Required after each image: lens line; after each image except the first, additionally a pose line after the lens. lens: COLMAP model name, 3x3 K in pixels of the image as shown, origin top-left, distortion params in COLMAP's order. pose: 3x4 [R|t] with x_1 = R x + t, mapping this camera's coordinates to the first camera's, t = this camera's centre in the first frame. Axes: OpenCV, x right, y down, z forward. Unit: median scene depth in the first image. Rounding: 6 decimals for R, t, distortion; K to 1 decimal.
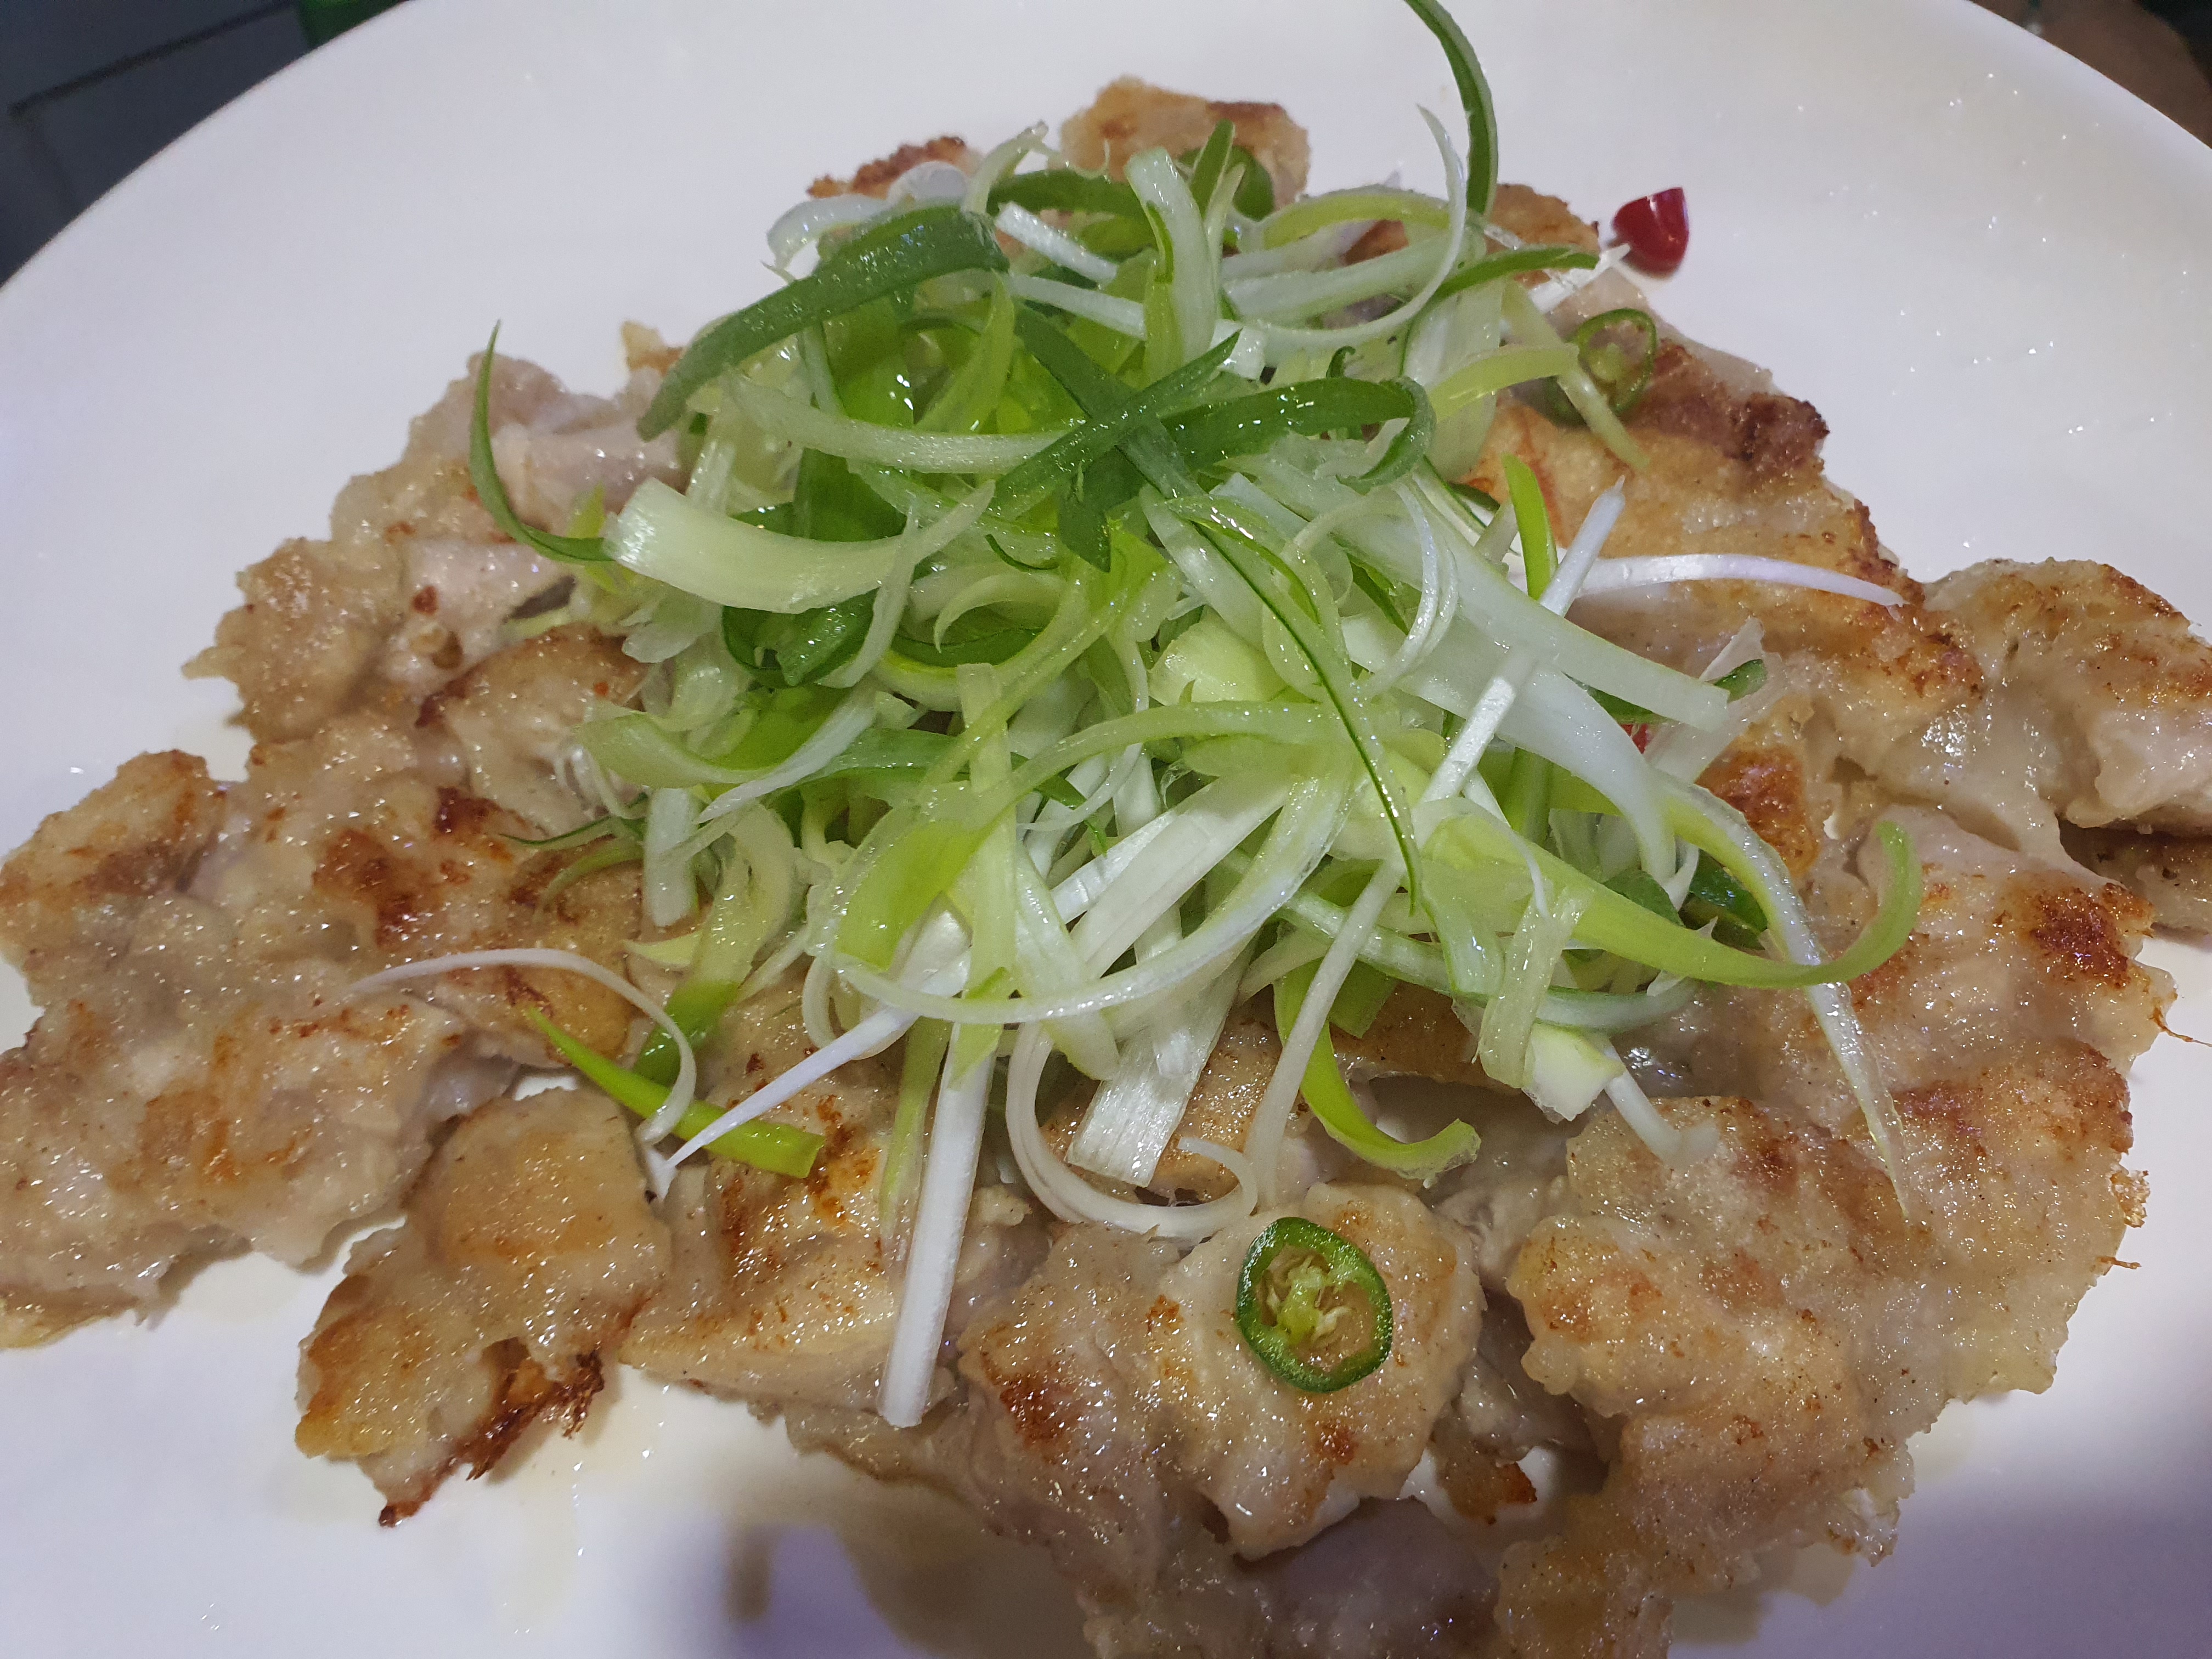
lens RADIAL K [[1797.1, 0, 1106.0], [0, 1797.1, 829.5], [0, 0, 1]] dist [-0.067564, 0.192462]
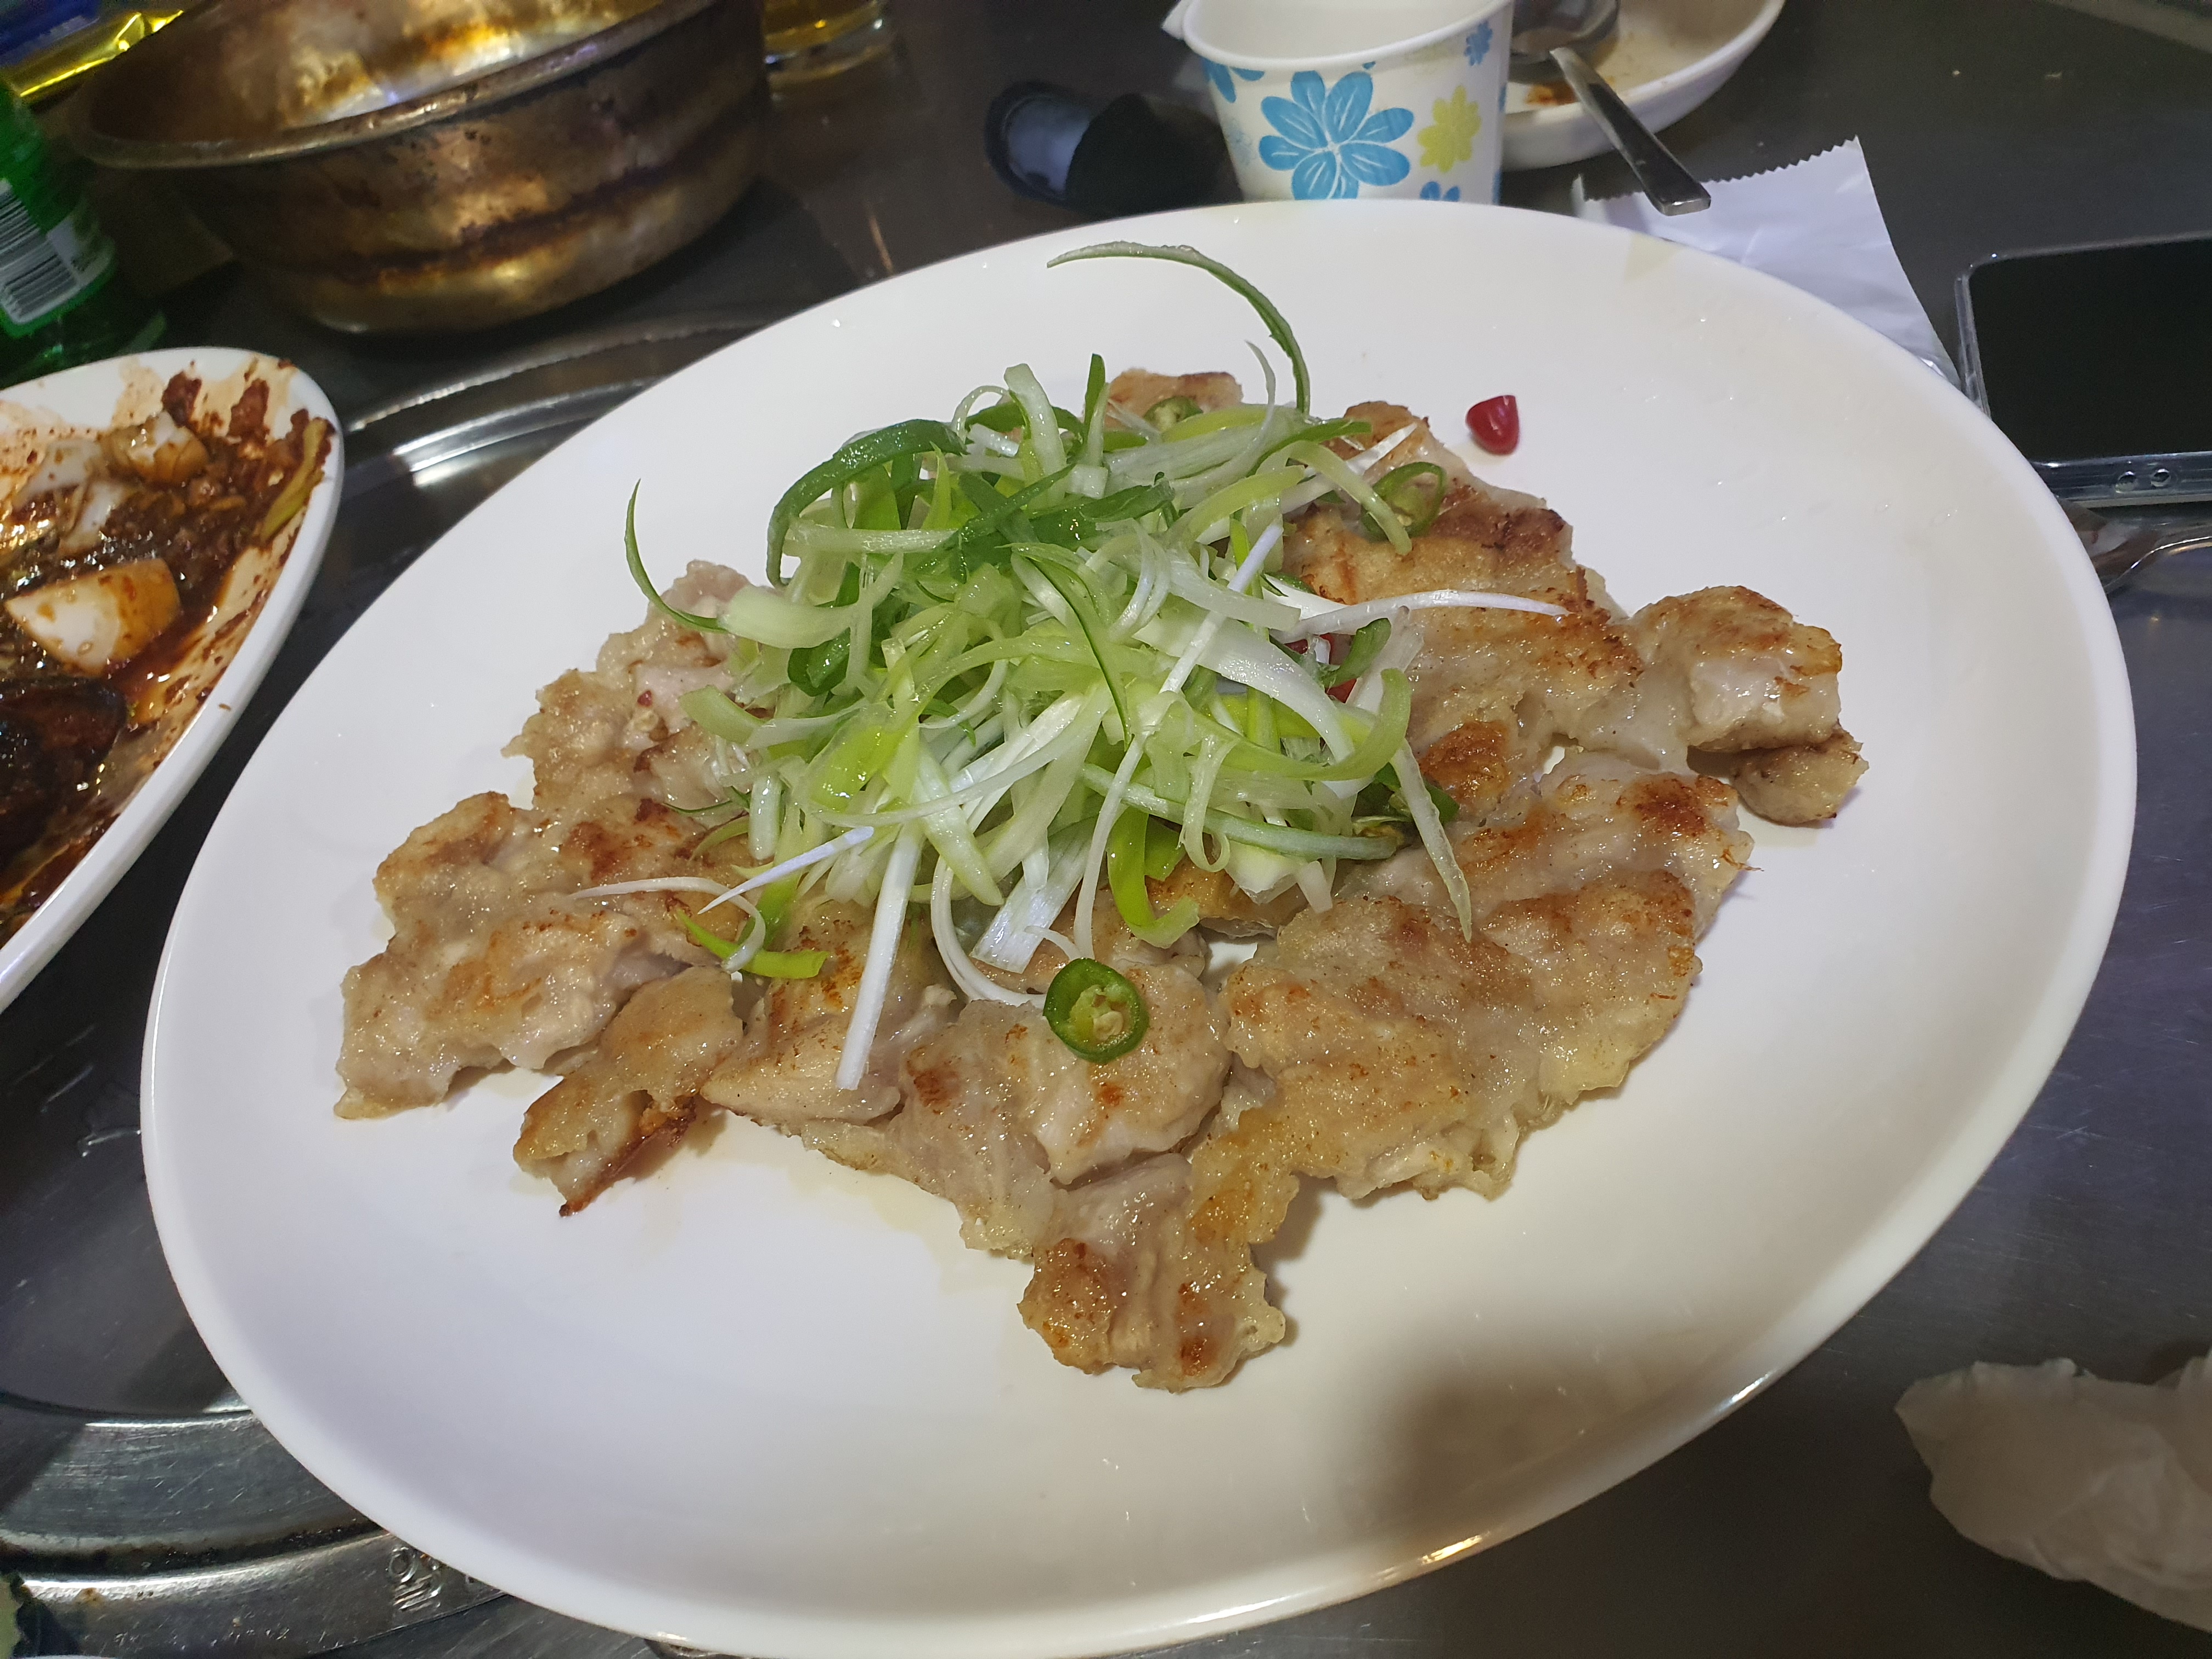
lens RADIAL K [[1691.0, 0, 1106.0], [0, 1691.0, 829.5], [0, 0, 1]] dist [0.127047, -0.000207]
pose [[0.979364, -0.052389, -0.195194, 0.351432], [0.011246, 0.978448, -0.206185, 0.342819], [0.201789, 0.199735, 0.958847, -0.397882]]
